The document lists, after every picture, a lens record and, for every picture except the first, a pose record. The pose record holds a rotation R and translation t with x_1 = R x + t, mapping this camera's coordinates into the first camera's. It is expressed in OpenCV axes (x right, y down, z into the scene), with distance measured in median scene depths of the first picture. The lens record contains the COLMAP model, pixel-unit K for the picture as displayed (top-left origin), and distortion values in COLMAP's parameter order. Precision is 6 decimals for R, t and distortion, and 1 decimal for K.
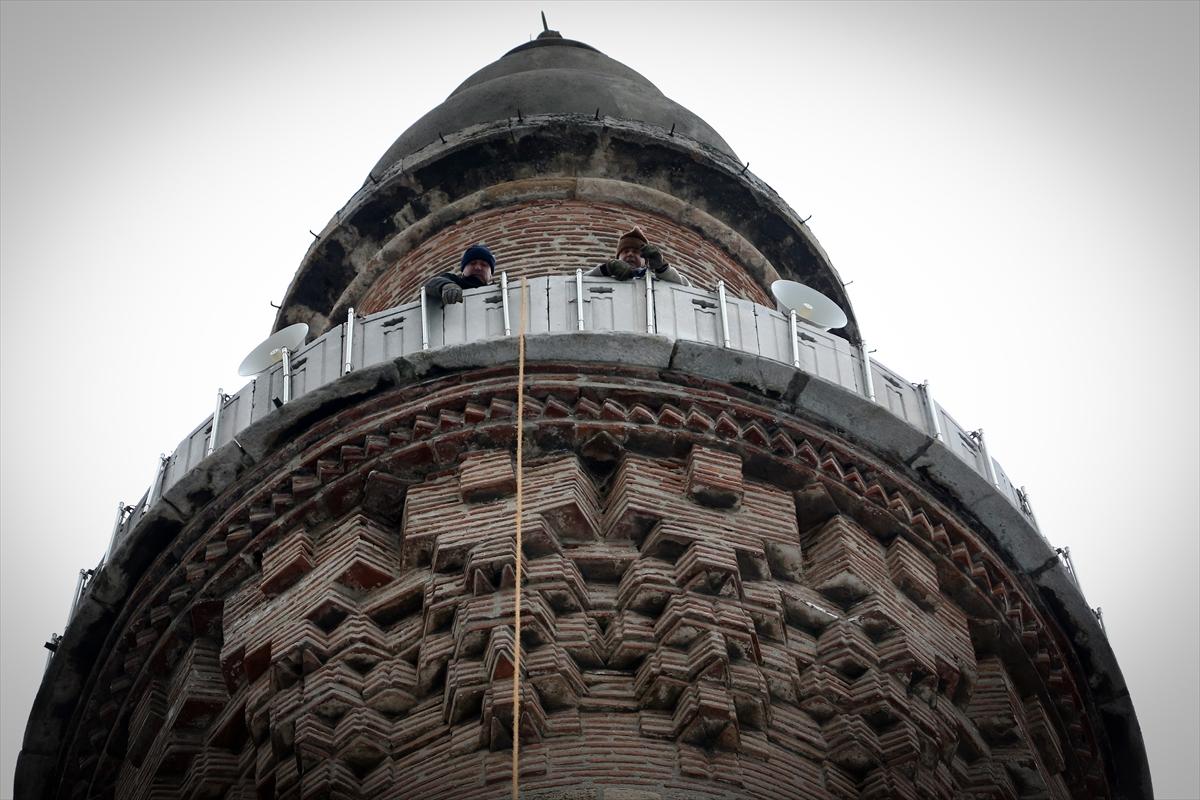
lens RADIAL K [[961.7, 0, 605.9], [0, 961.7, 400.5], [0, 0, 1]] dist [0.012996, 0.000885]
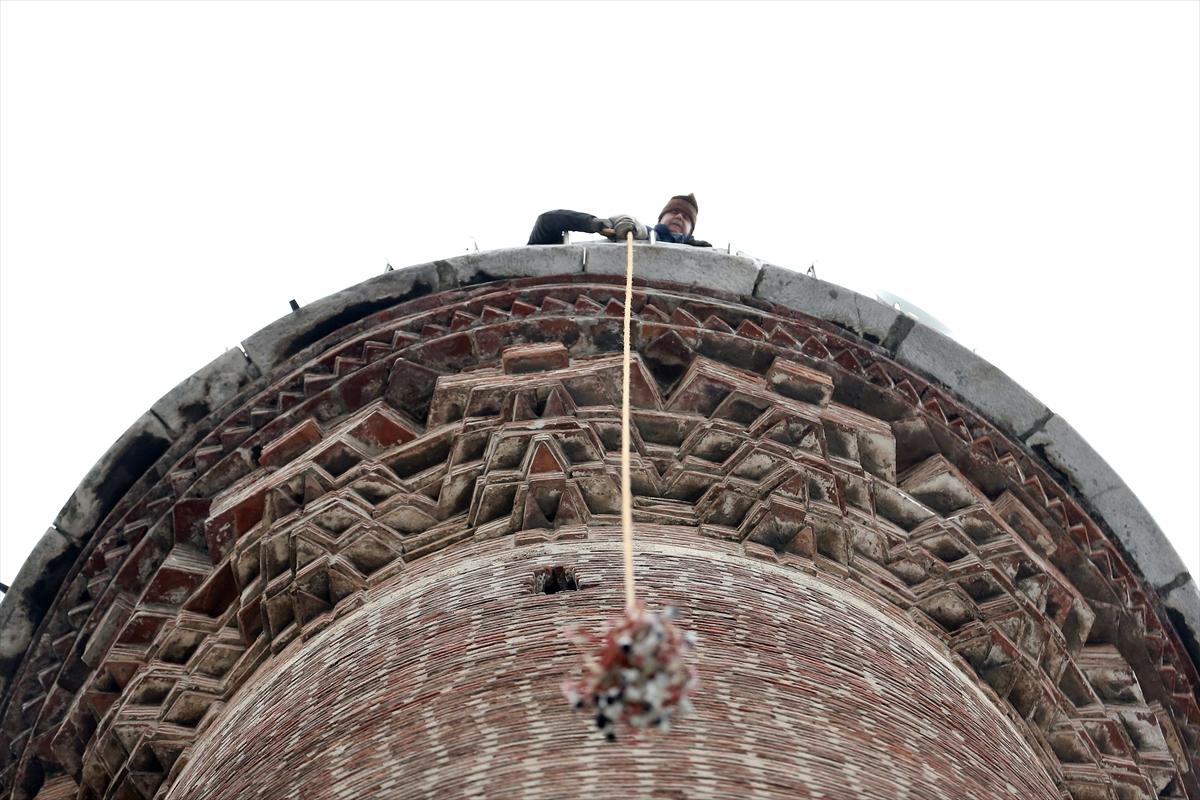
lens RADIAL K [[1120.8, 0, 666.3], [0, 1120.8, 400.0], [0, 0, 1]] dist [0.012435, 0.009976]
pose [[0.996979, 0.077538, -0.004455, 0.000968], [-0.077652, 0.996241, -0.038382, 0.125327], [0.001462, 0.038612, 0.999253, 0.004894]]
